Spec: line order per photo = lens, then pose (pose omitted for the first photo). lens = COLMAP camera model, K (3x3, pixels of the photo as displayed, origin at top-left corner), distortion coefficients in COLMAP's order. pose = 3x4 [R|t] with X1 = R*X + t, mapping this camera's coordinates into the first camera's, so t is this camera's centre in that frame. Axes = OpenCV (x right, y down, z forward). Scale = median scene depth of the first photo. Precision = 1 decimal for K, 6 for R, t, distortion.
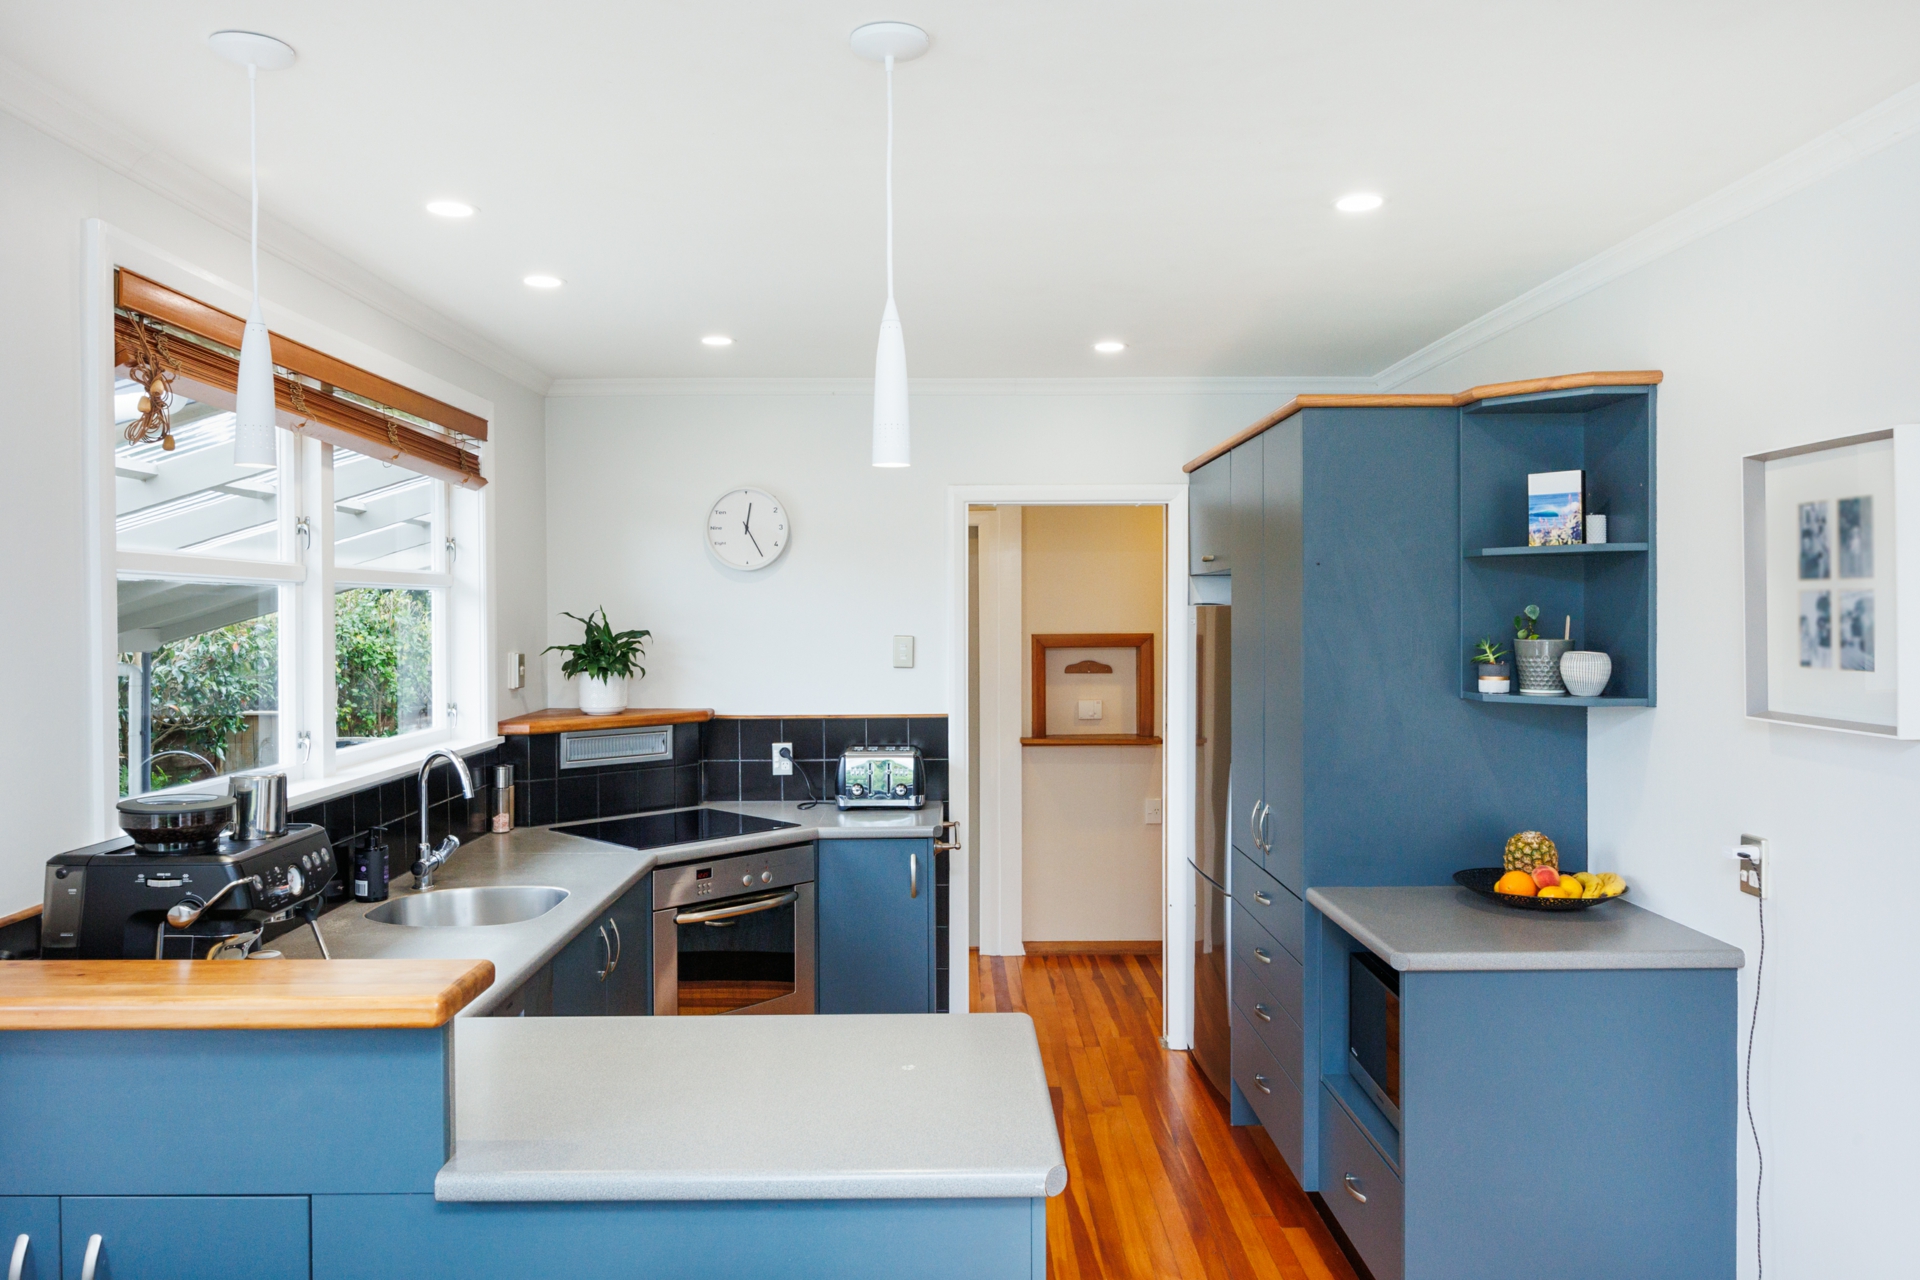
lens RADIAL K [[1345.2, 0, 960.0], [0, 1345.2, 640.0], [0, 0, 1]] dist [0.001384, 0.002378]
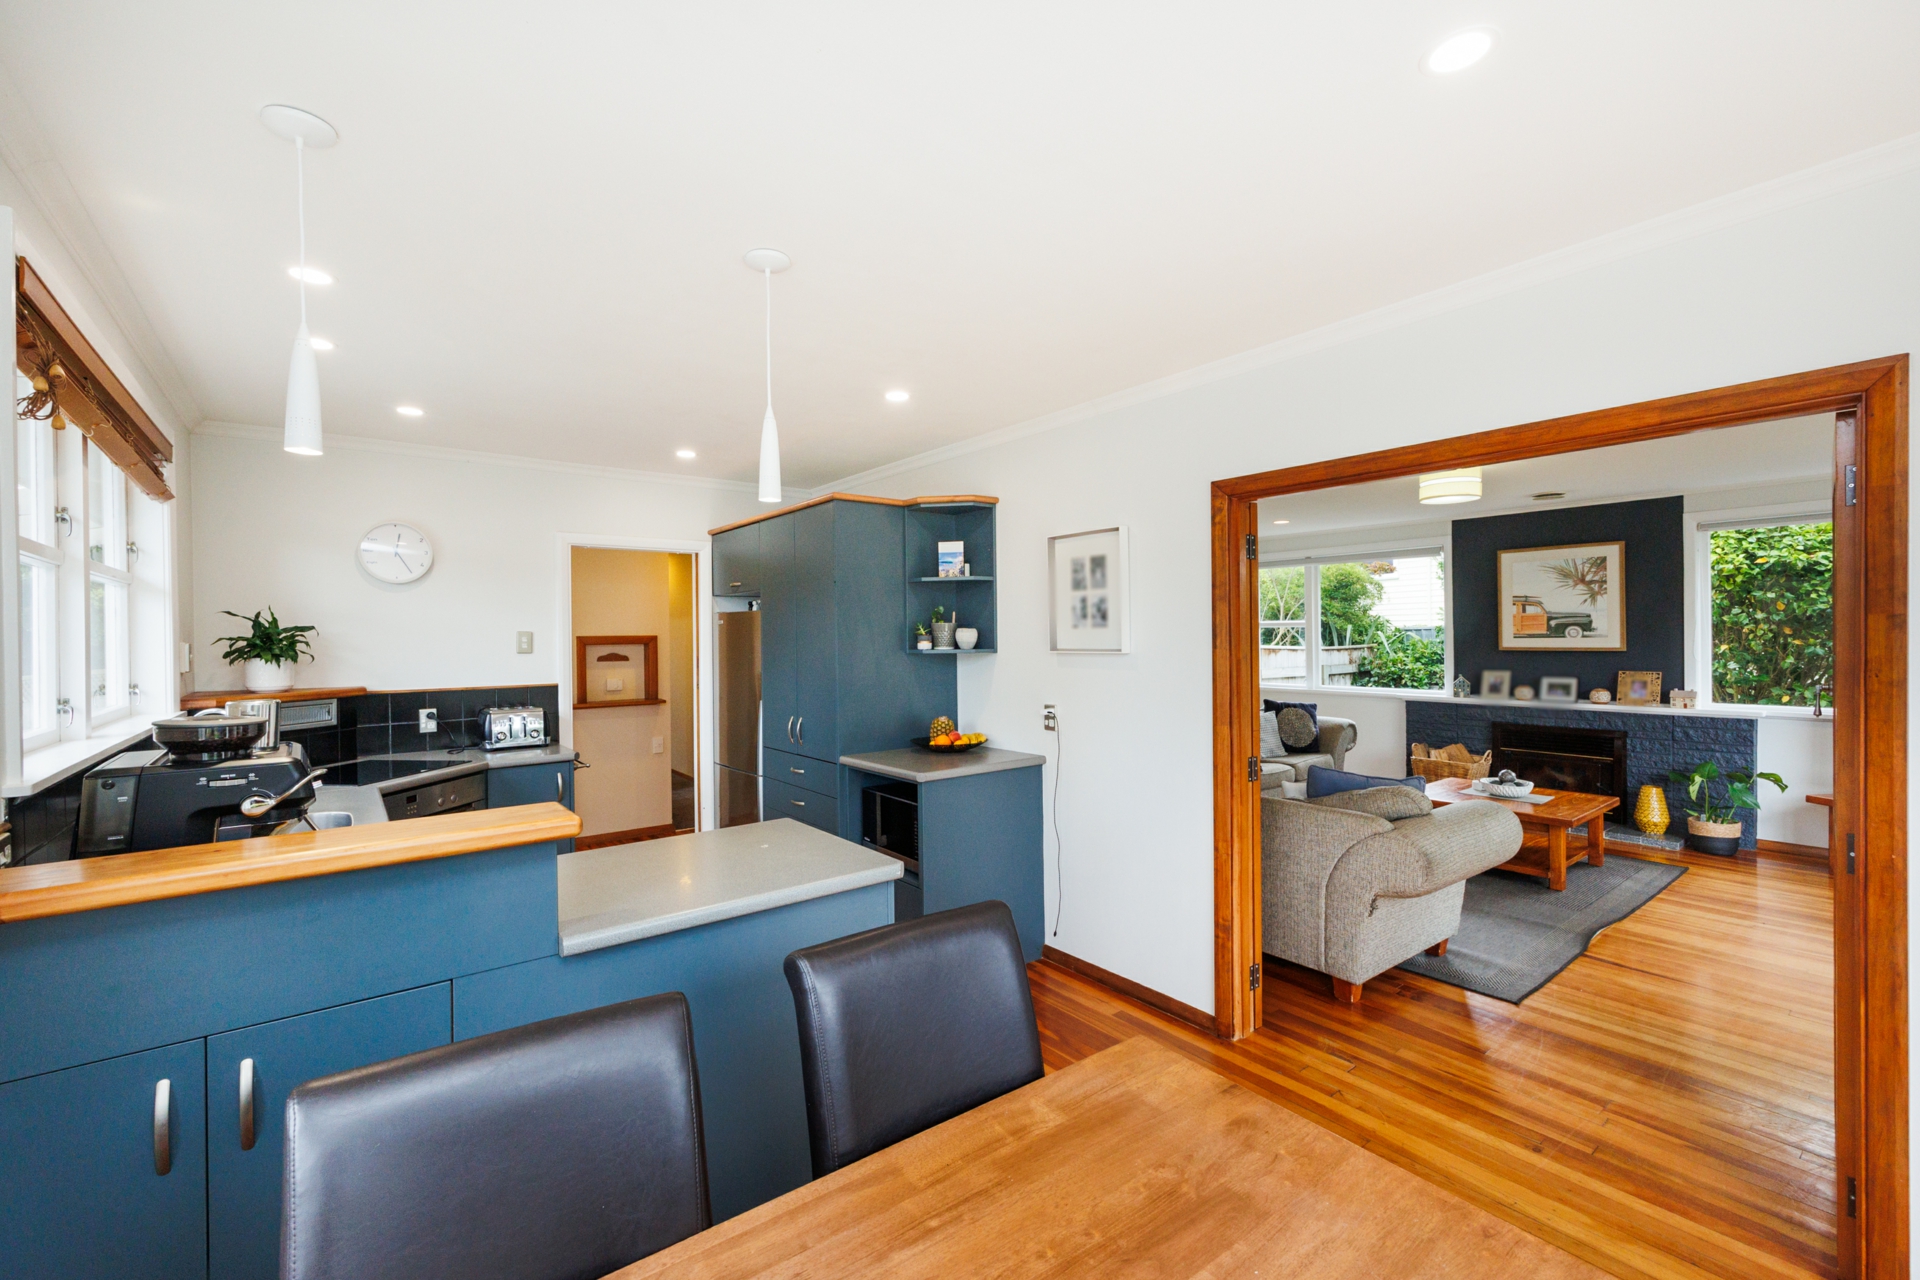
lens RADIAL K [[808.4, 0, 960.0], [0, 808.4, 640.0], [0, 0, 1]] dist [-0.001601, 0.000046]
pose [[0.788208, -0.007085, 0.615368, -0.235815], [0.022564, 0.999594, -0.017392, 0.036272], [-0.614995, 0.027594, 0.788048, 0.008763]]
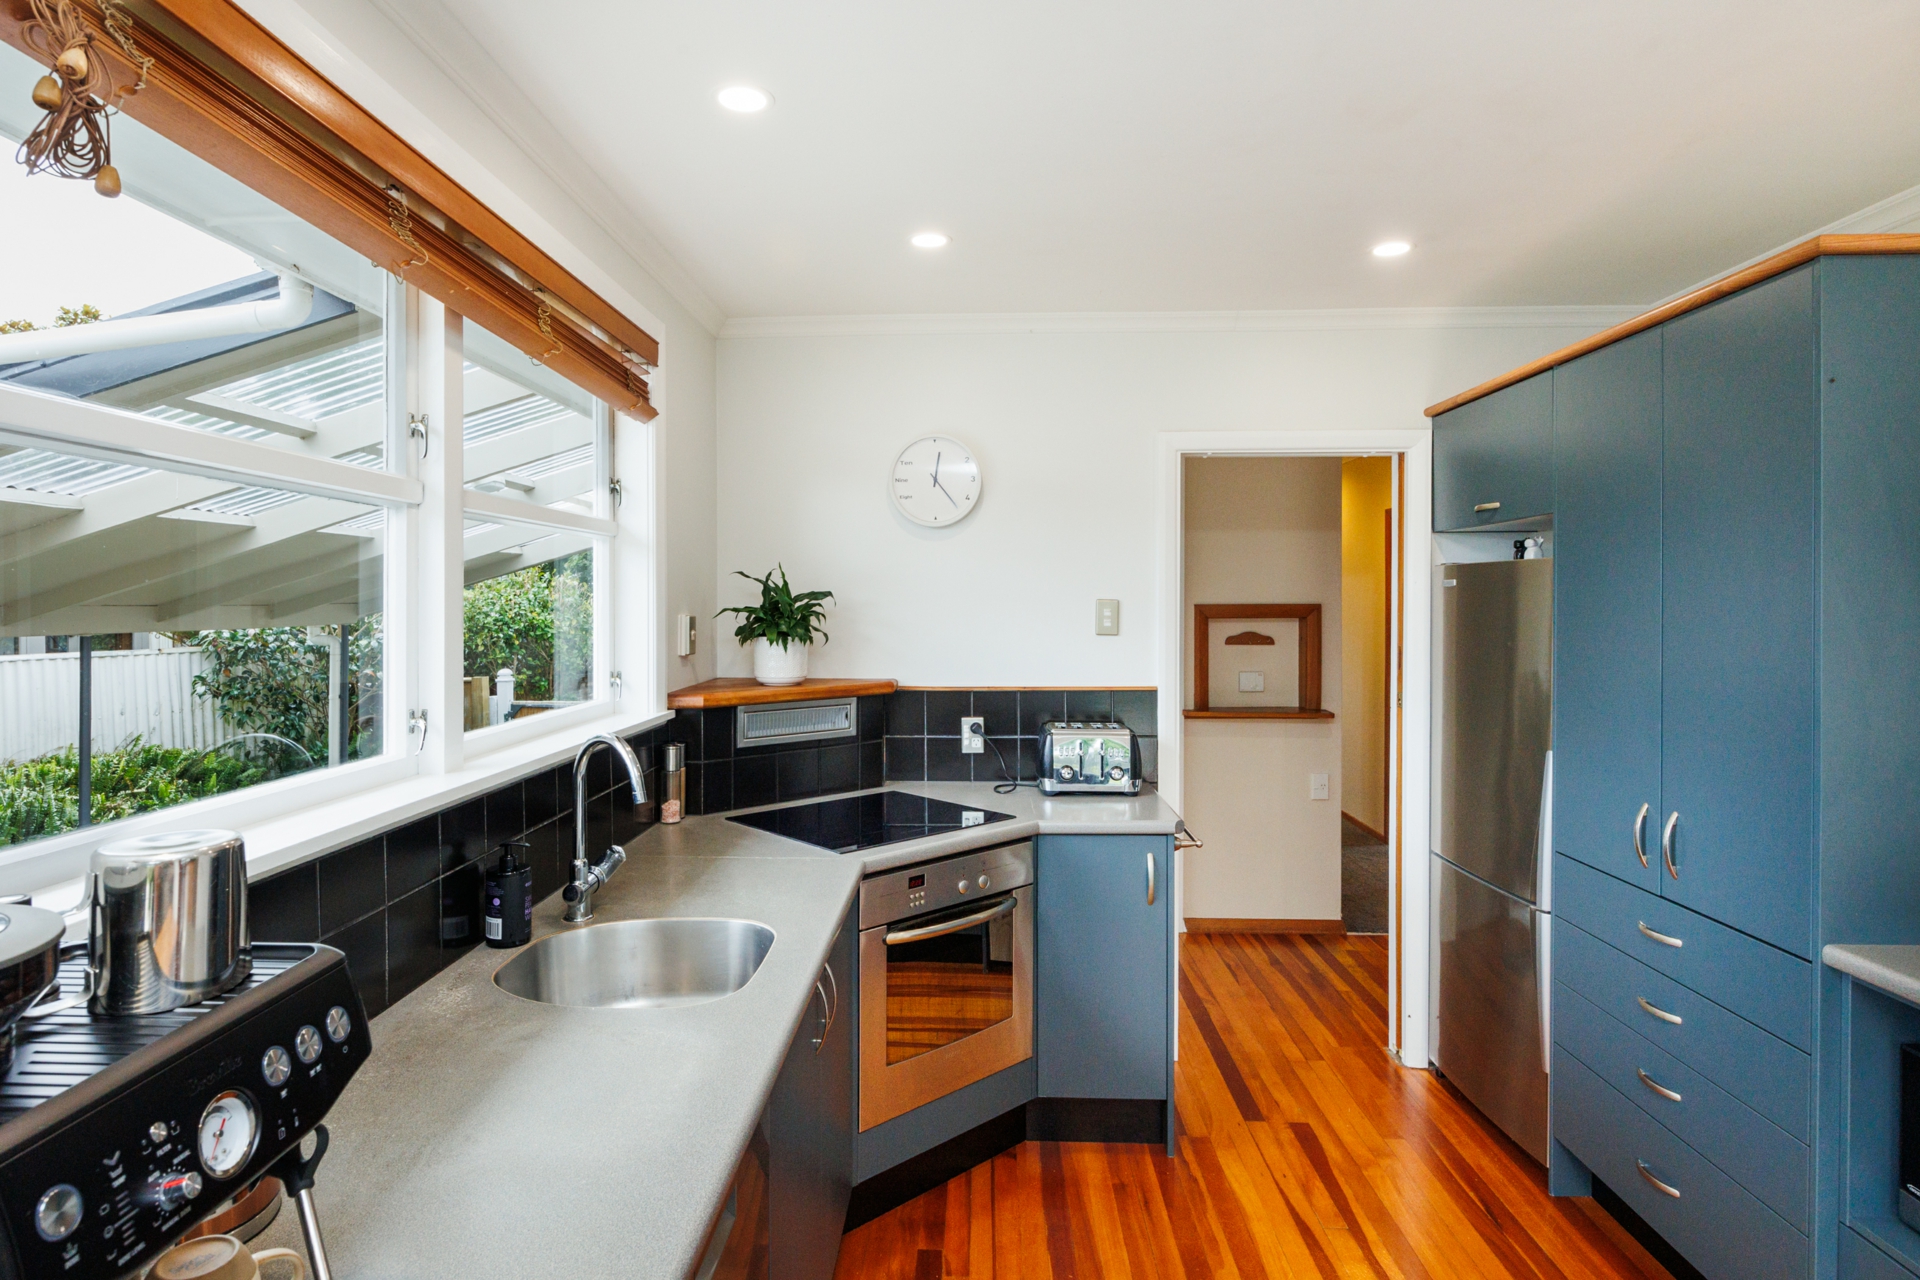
lens RADIAL K [[1011.0, 0, 932.0], [0, 1011.0, 613.3], [0, 0, 1]] dist [0.001817, 0.000005]
pose [[0.998562, 0.002744, -0.053536, -0.137428], [-0.003381, 0.999924, -0.011814, 0.016262], [0.053499, 0.011978, 0.998496, 0.355302]]
